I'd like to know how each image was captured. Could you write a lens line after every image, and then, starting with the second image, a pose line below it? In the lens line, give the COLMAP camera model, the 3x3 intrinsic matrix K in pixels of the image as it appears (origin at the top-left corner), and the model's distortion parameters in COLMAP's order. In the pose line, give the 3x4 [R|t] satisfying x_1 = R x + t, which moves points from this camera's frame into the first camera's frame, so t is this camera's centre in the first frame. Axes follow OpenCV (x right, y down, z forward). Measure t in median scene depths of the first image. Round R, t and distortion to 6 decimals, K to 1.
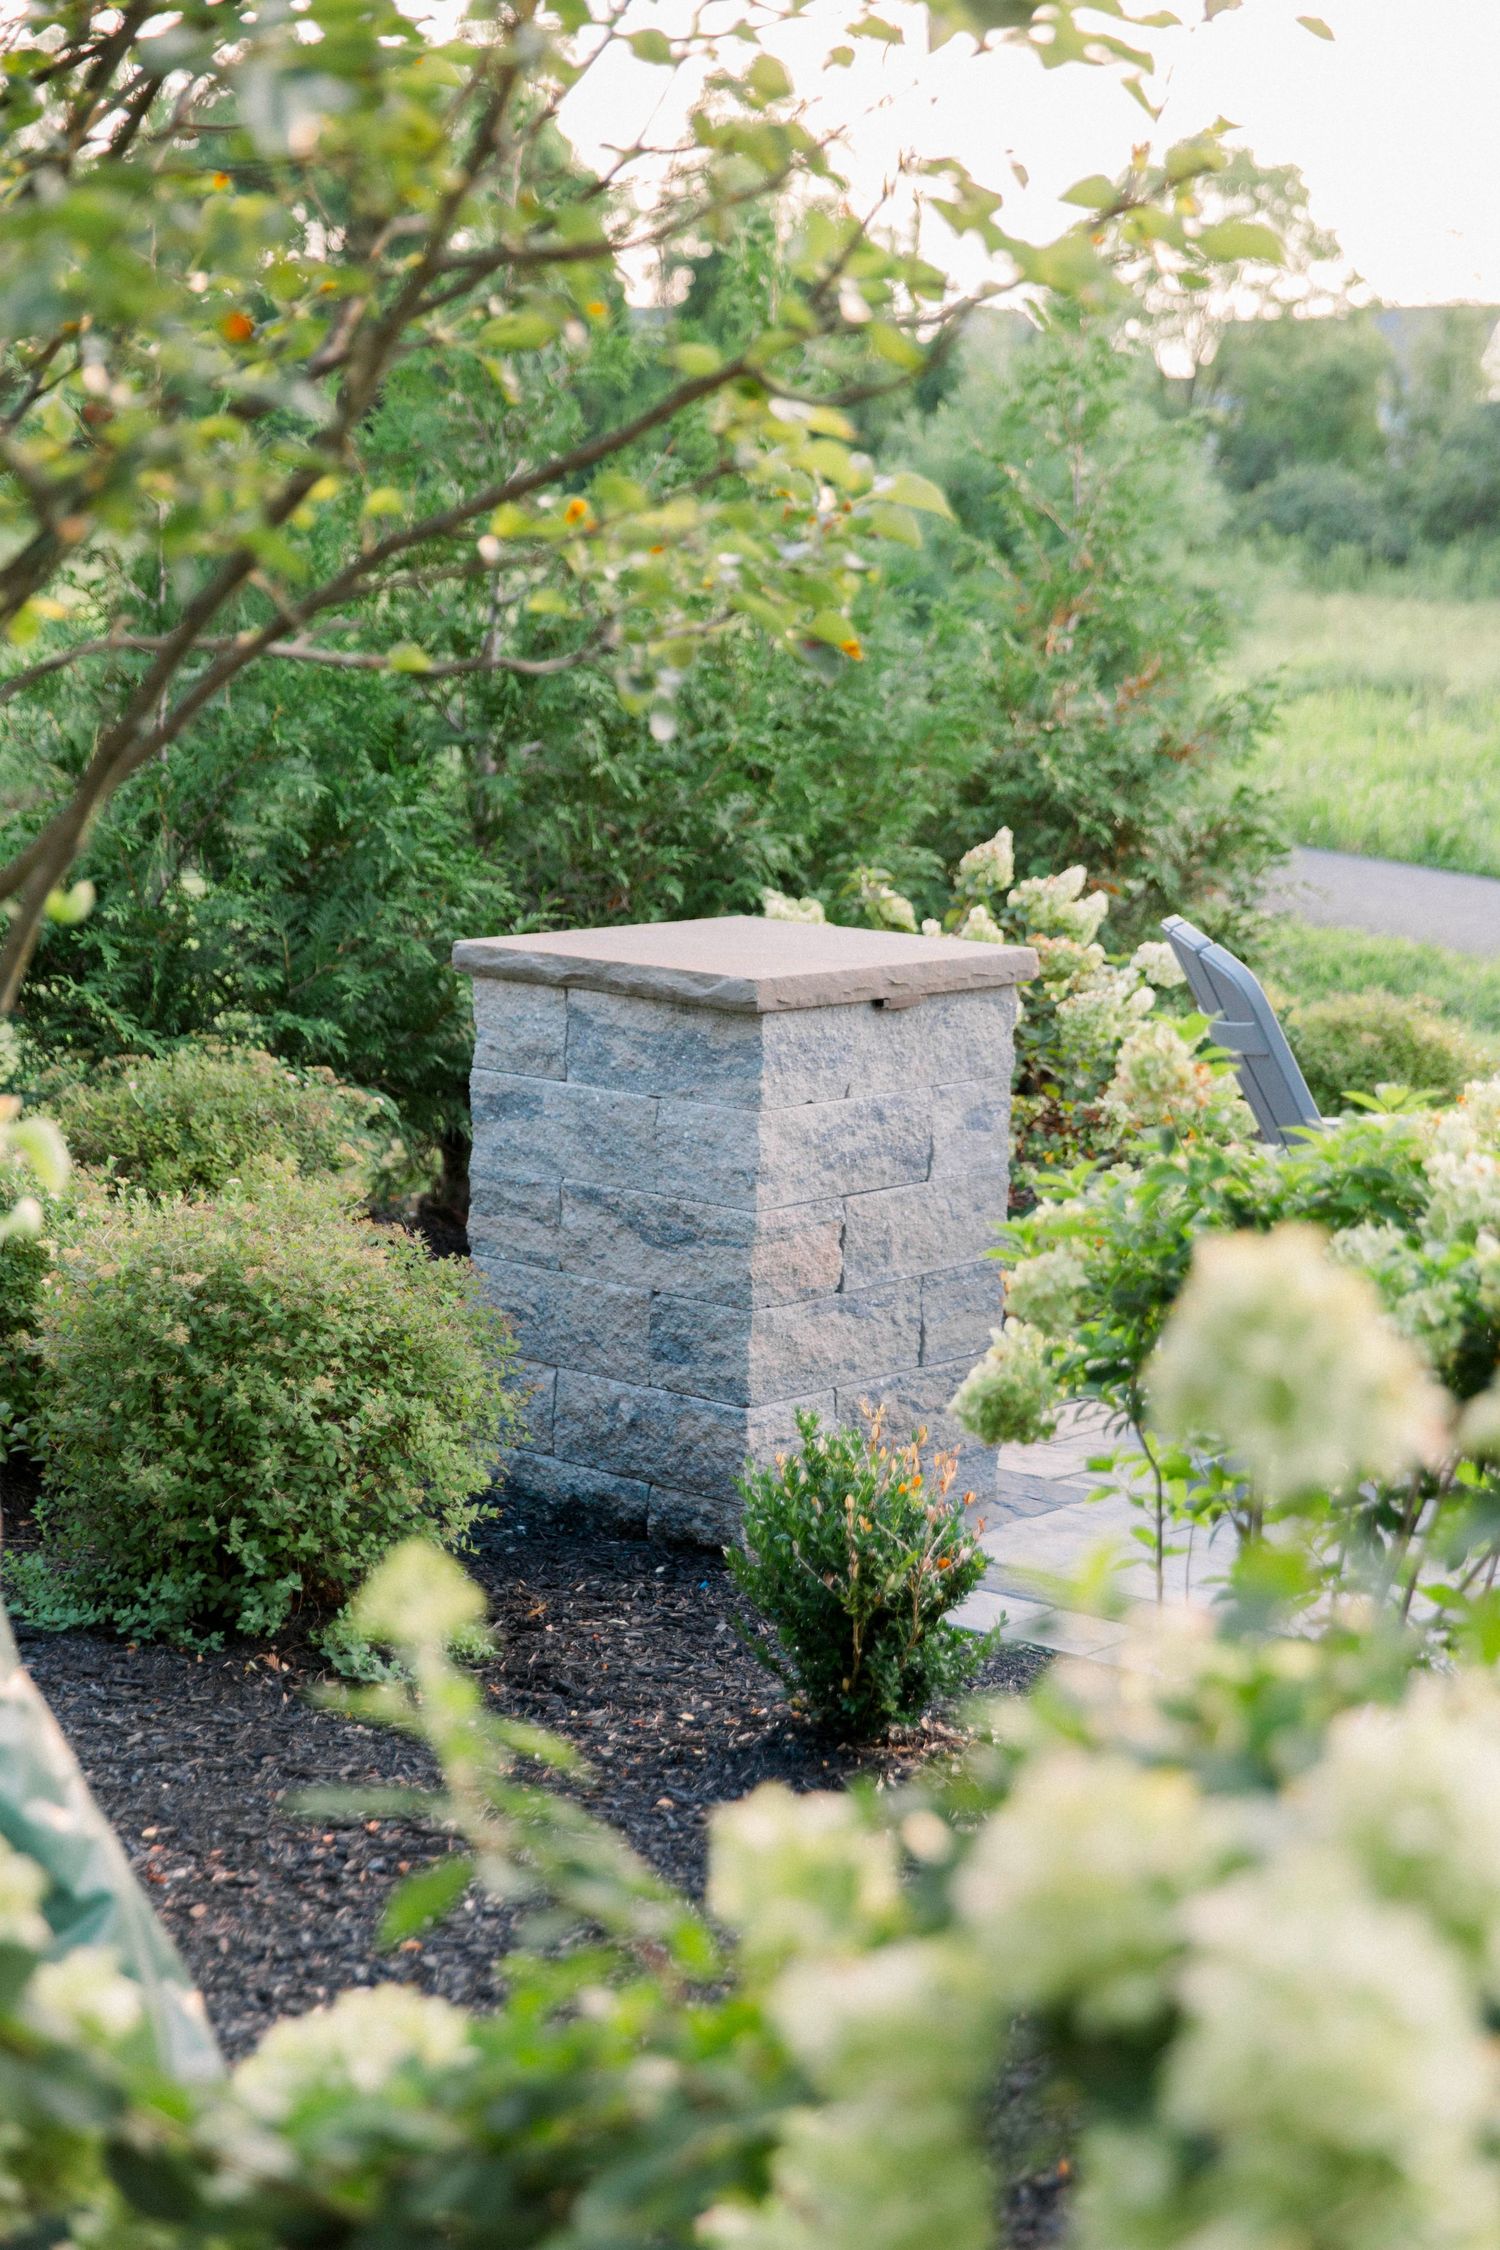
lens RADIAL K [[3572.0, 0, 750.0], [0, 3572.0, 1125.0], [0, 0, 1]] dist [-0.020607, -0.040326]
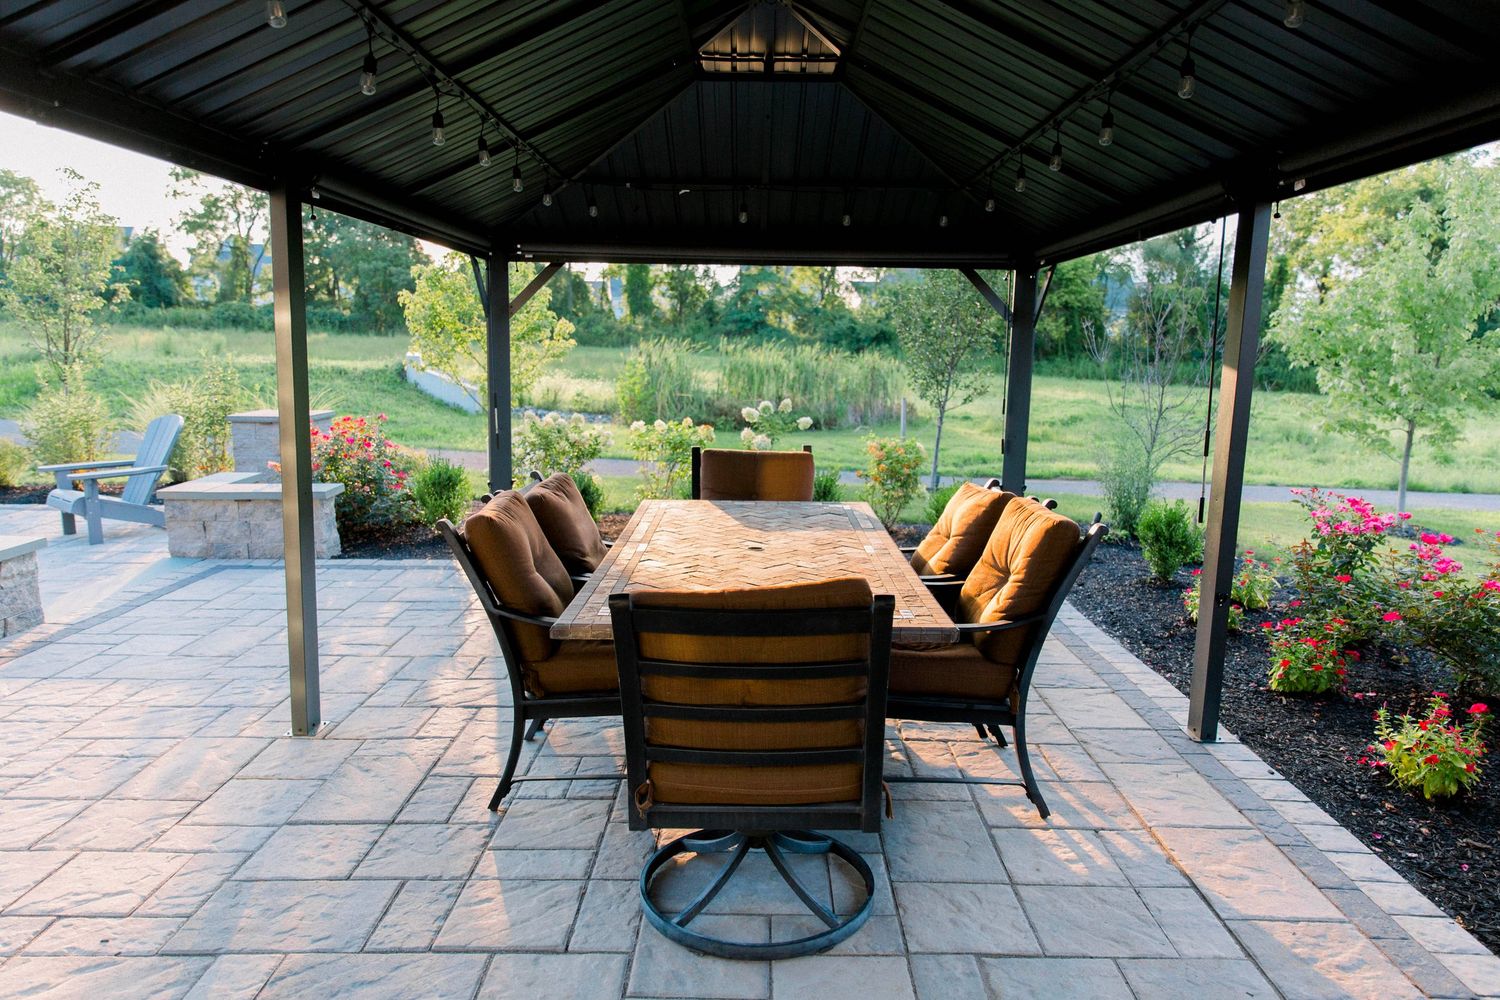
lens RADIAL K [[1010.9, 0, 750.0], [0, 1010.9, 500.0], [0, 0, 1]] dist [0.008047, 0.000725]
pose [[0.753988, -0.125664, 0.644757, 0.406257], [0.105836, 0.991947, 0.069565, 0.059937], [-0.648307, 0.015787, 0.761216, -0.637847]]
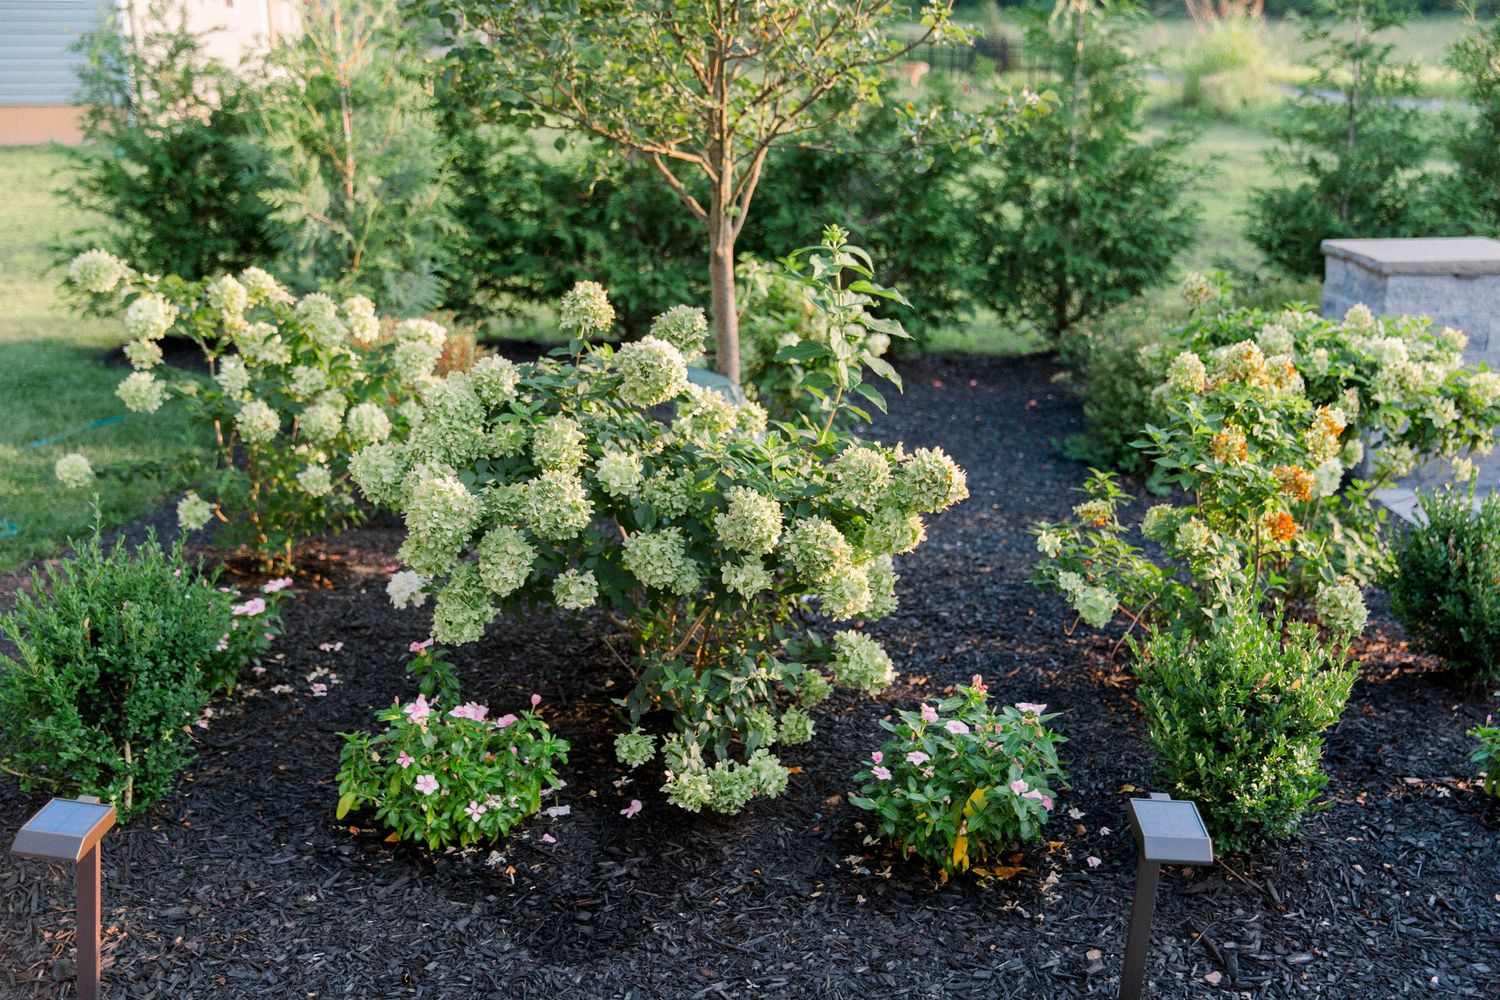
lens RADIAL K [[1542.5, 0, 750.0], [0, 1542.5, 500.0], [0, 0, 1]] dist [0.004663, 0.008057]
pose [[0.678409, 0.173312, -0.713949, 0.474928], [-0.086541, 0.983863, 0.156601, -0.006201], [0.729569, -0.044454, 0.682460, -0.083197]]
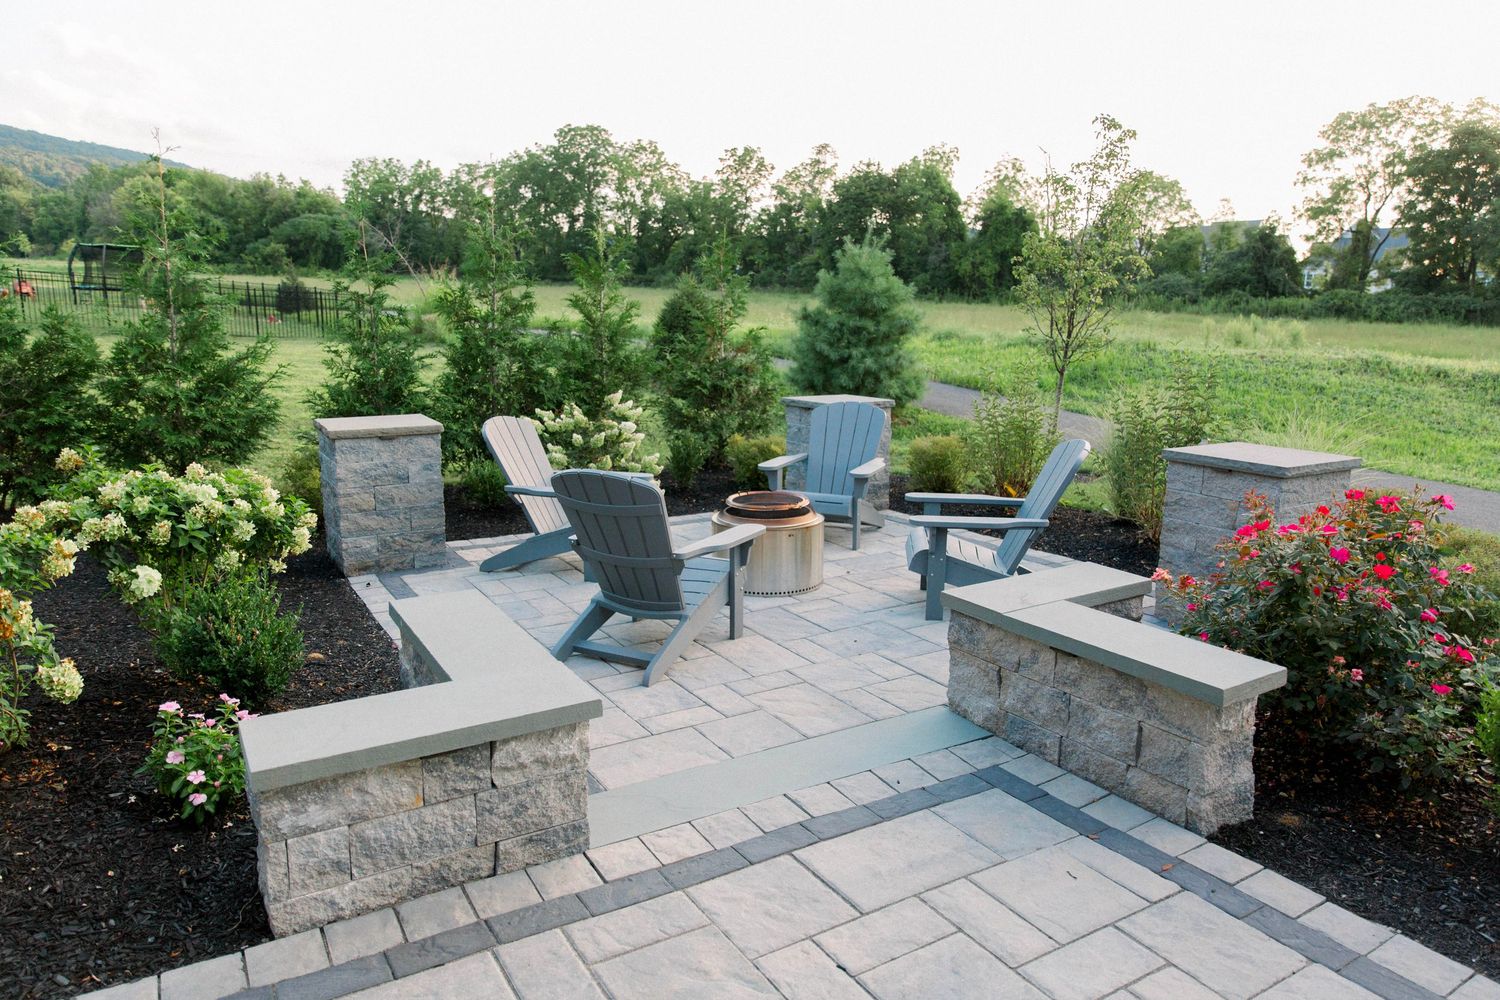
lens RADIAL K [[981.0, 0, 750.0], [0, 981.0, 500.0], [0, 0, 1]] dist [0.008863, -0.000924]
pose [[0.959013, 0.043596, -0.279989, 0.707847], [-0.032506, 0.998497, 0.044134, -0.025601], [0.281492, -0.033224, 0.958988, 0.072808]]
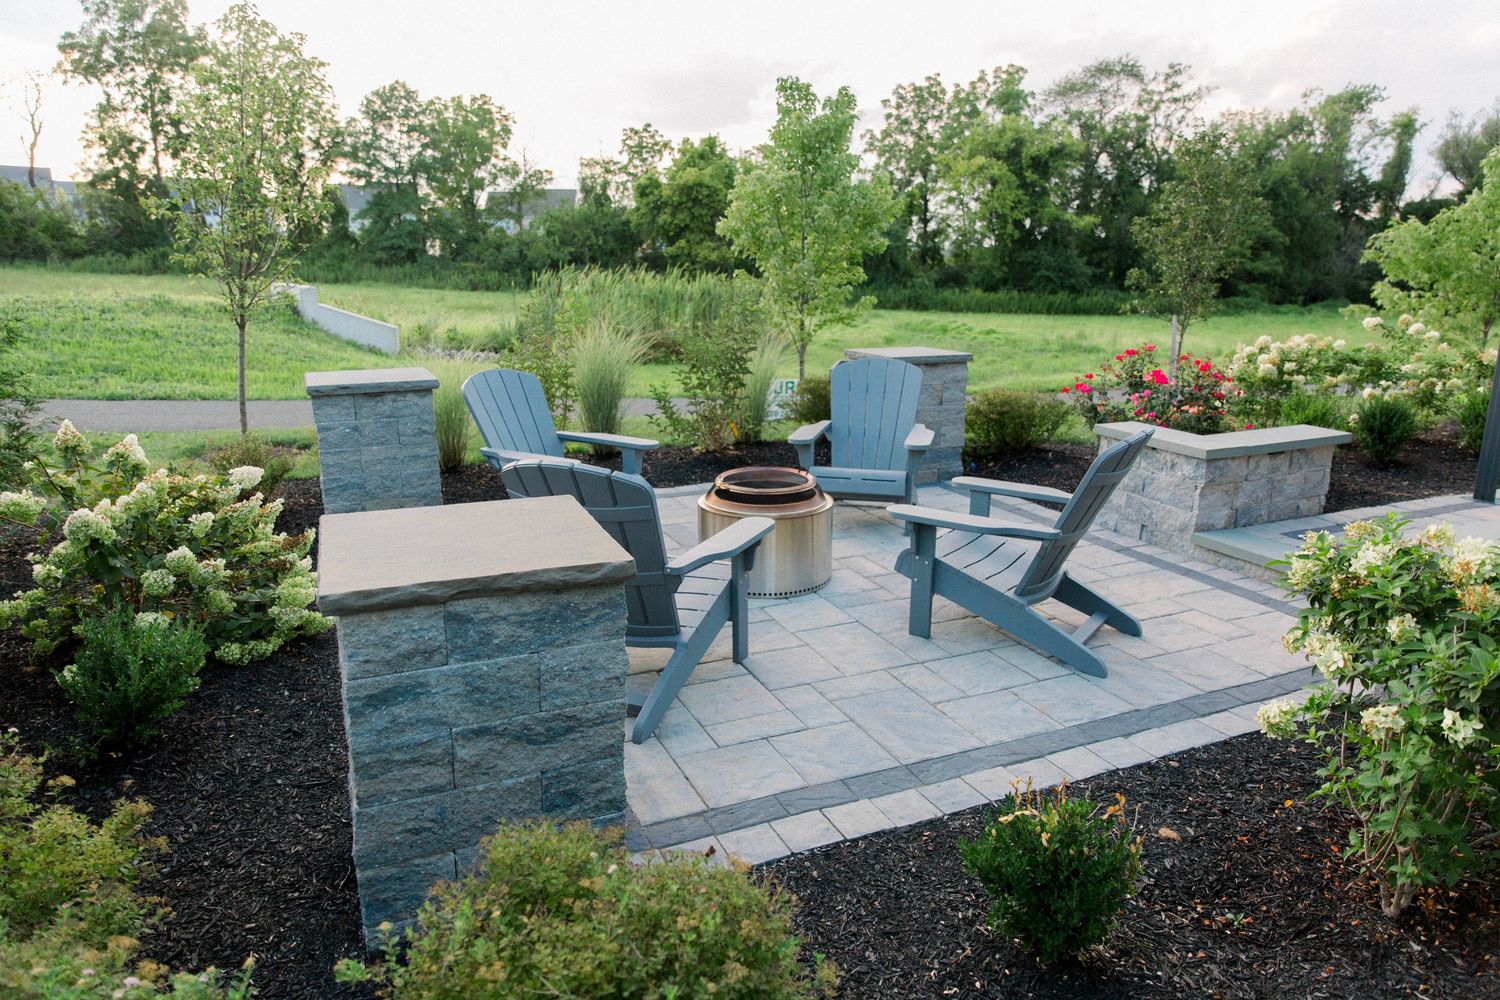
lens RADIAL K [[981.0, 0, 750.0], [0, 981.0, 500.0], [0, 0, 1]] dist [0.008863, -0.000924]
pose [[0.406819, -0.237498, 0.882096, -0.325542], [0.140126, 0.970409, 0.196650, -0.133226], [-0.902698, 0.043603, 0.428060, 0.714551]]
